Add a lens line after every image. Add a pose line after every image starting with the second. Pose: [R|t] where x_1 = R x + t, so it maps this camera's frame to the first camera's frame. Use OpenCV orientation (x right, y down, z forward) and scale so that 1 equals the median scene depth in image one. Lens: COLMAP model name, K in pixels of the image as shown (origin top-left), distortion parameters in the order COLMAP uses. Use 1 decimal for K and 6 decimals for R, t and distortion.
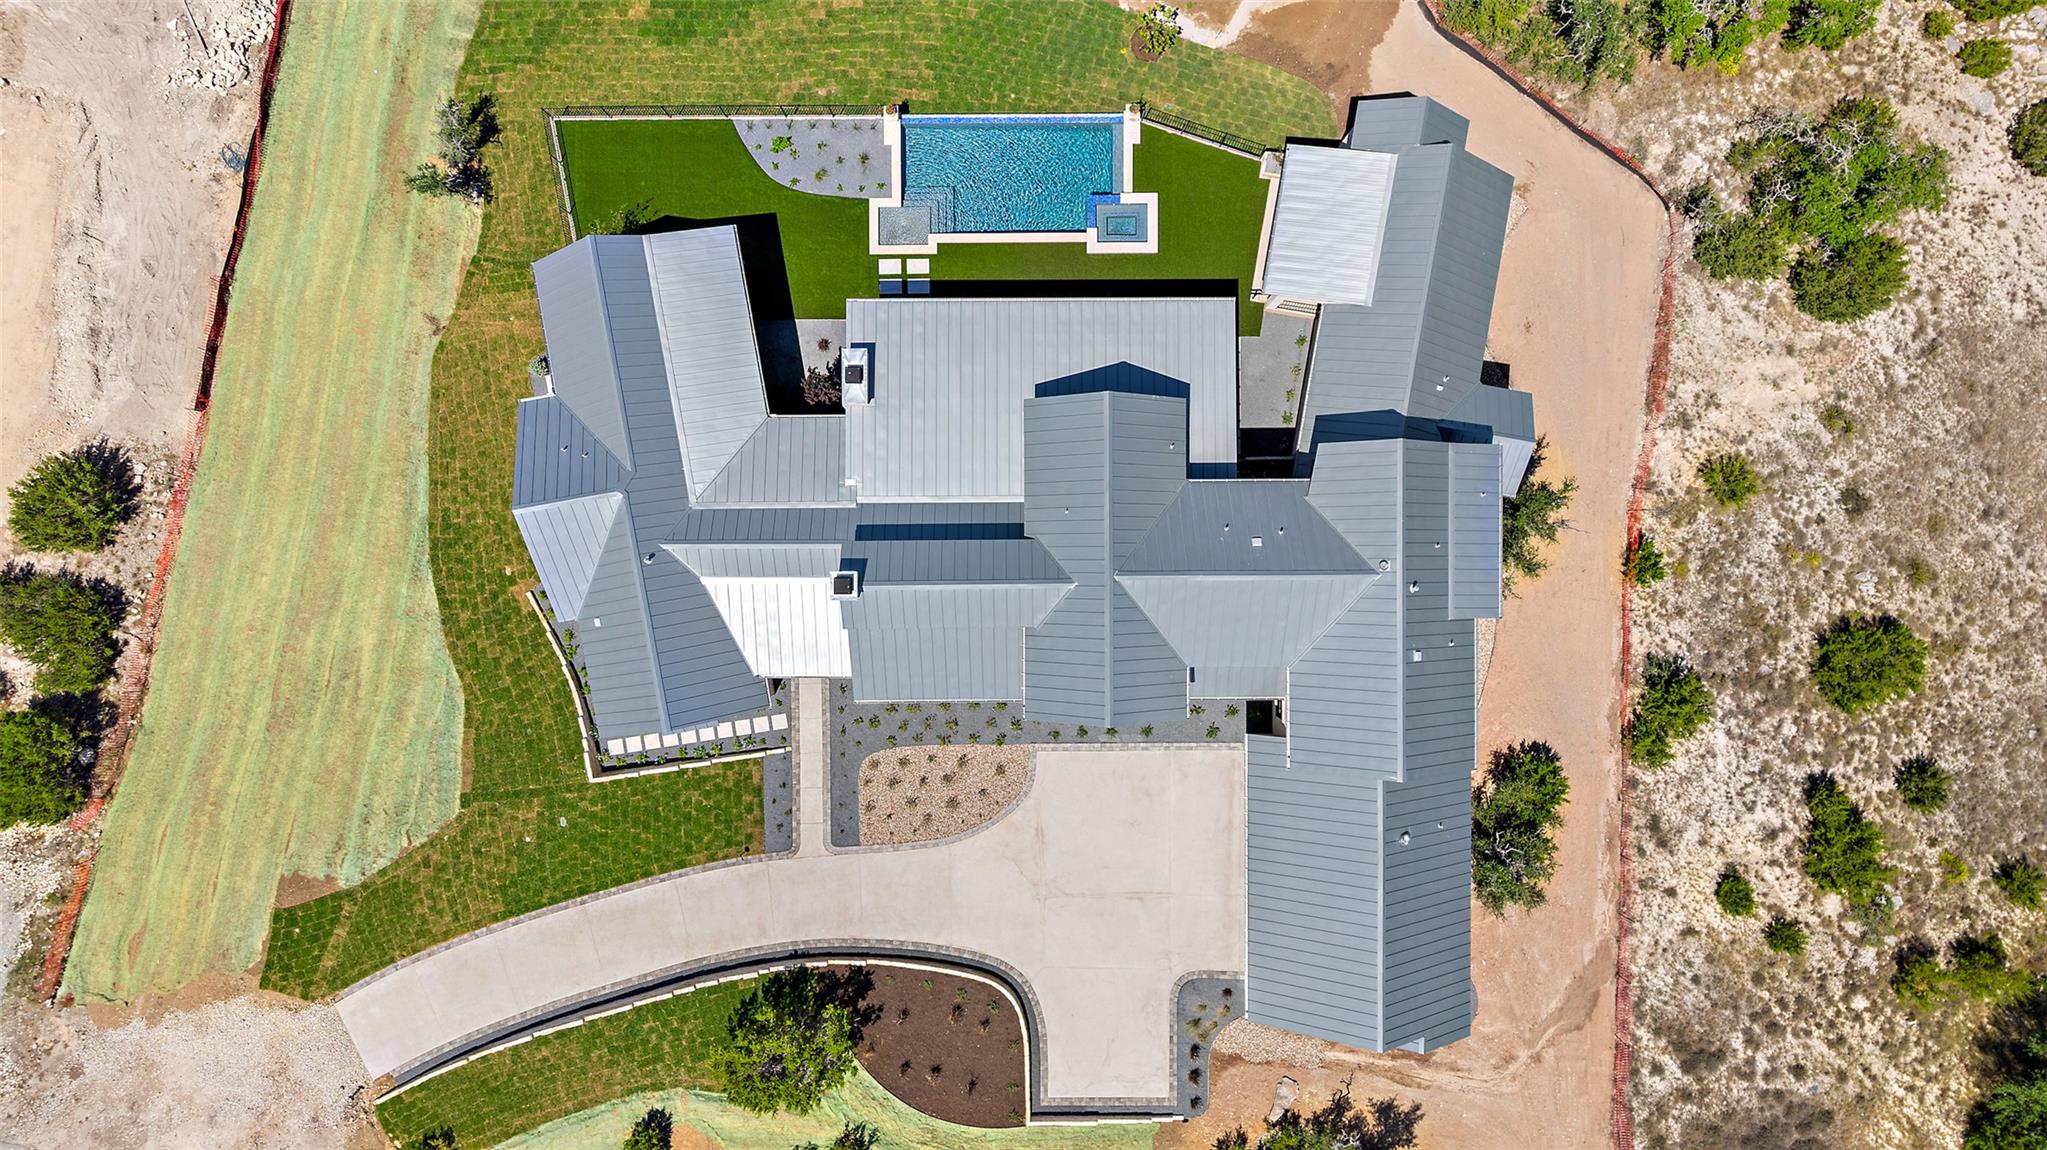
lens RADIAL K [[1476.7, 0, 1023.5], [0, 1476.7, 575.0], [0, 0, 1]] dist [-0.036492, 0.037727]
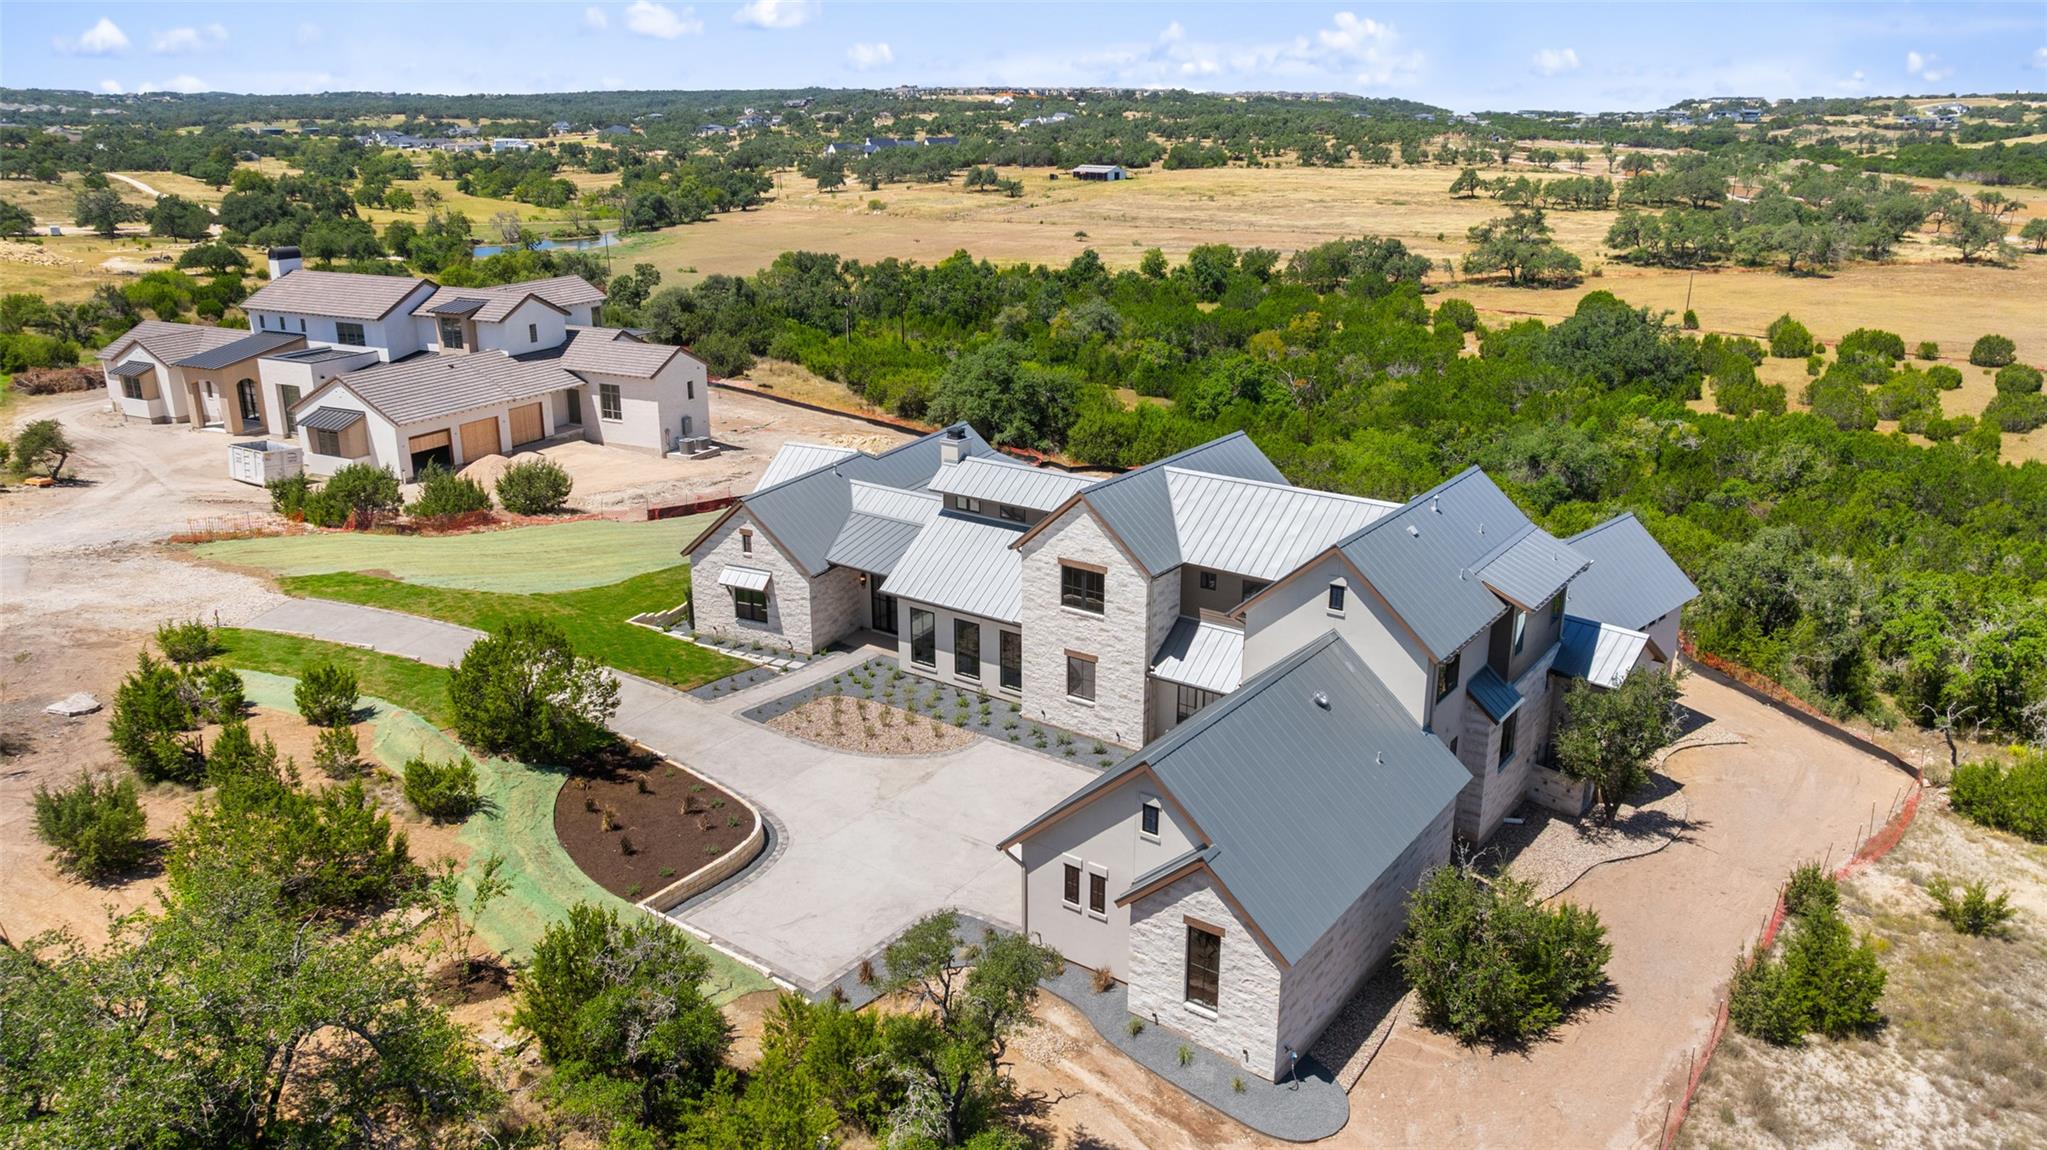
lens RADIAL K [[1476.7, 0, 1023.5], [0, 1476.7, 575.0], [0, 0, 1]] dist [-0.036492, 0.037727]
pose [[0.809183, 0.171623, -0.561932, 0.499717], [-0.587480, 0.220933, -0.778496, 0.763878], [-0.009458, 0.960070, 0.279600, 0.670340]]
